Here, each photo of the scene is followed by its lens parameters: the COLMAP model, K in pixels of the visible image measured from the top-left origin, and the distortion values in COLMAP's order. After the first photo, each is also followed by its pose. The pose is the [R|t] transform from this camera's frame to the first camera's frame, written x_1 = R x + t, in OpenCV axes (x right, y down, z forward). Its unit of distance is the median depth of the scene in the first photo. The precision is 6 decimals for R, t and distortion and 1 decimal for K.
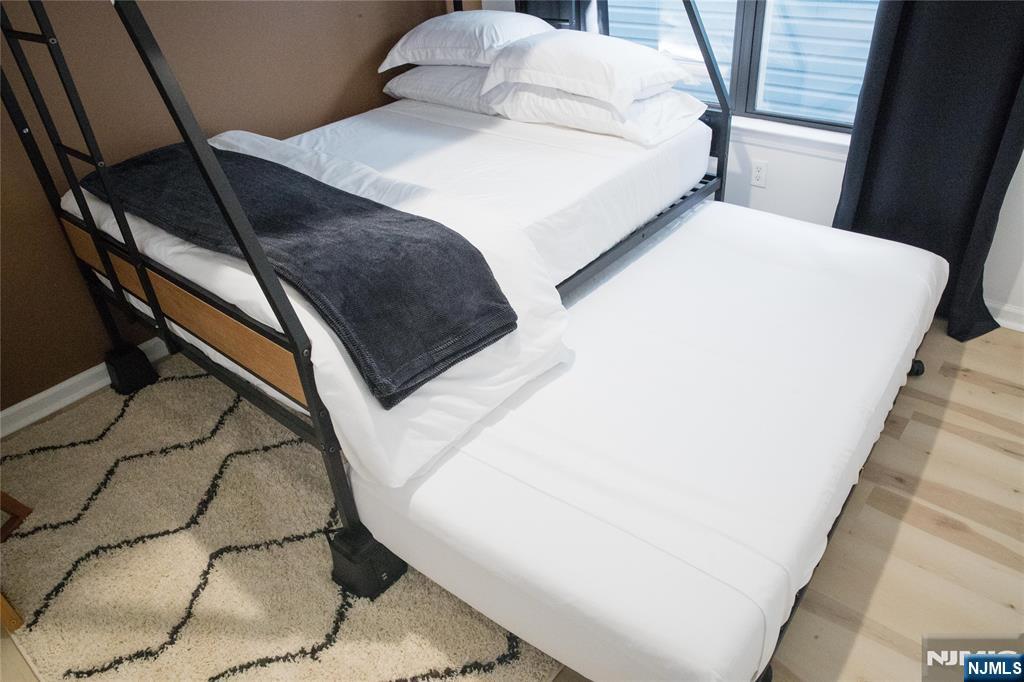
lens RADIAL K [[700.0, 0, 515.7], [0, 700.0, 338.4], [0, 0, 1]] dist [-0.096401, 0.061557]
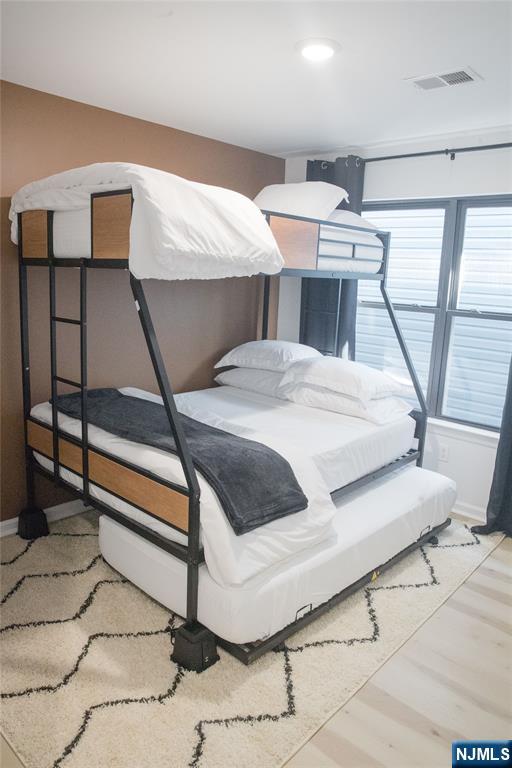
lens RADIAL K [[525.0, 0, 260.8], [0, 525.0, 381.1], [0, 0, 1]] dist [-0.096401, 0.061557]
pose [[0.993206, 0.115353, -0.015340, -0.110343], [-0.112744, 0.921236, -0.372308, 0.164482], [-0.028815, 0.371508, 0.927983, -0.264656]]
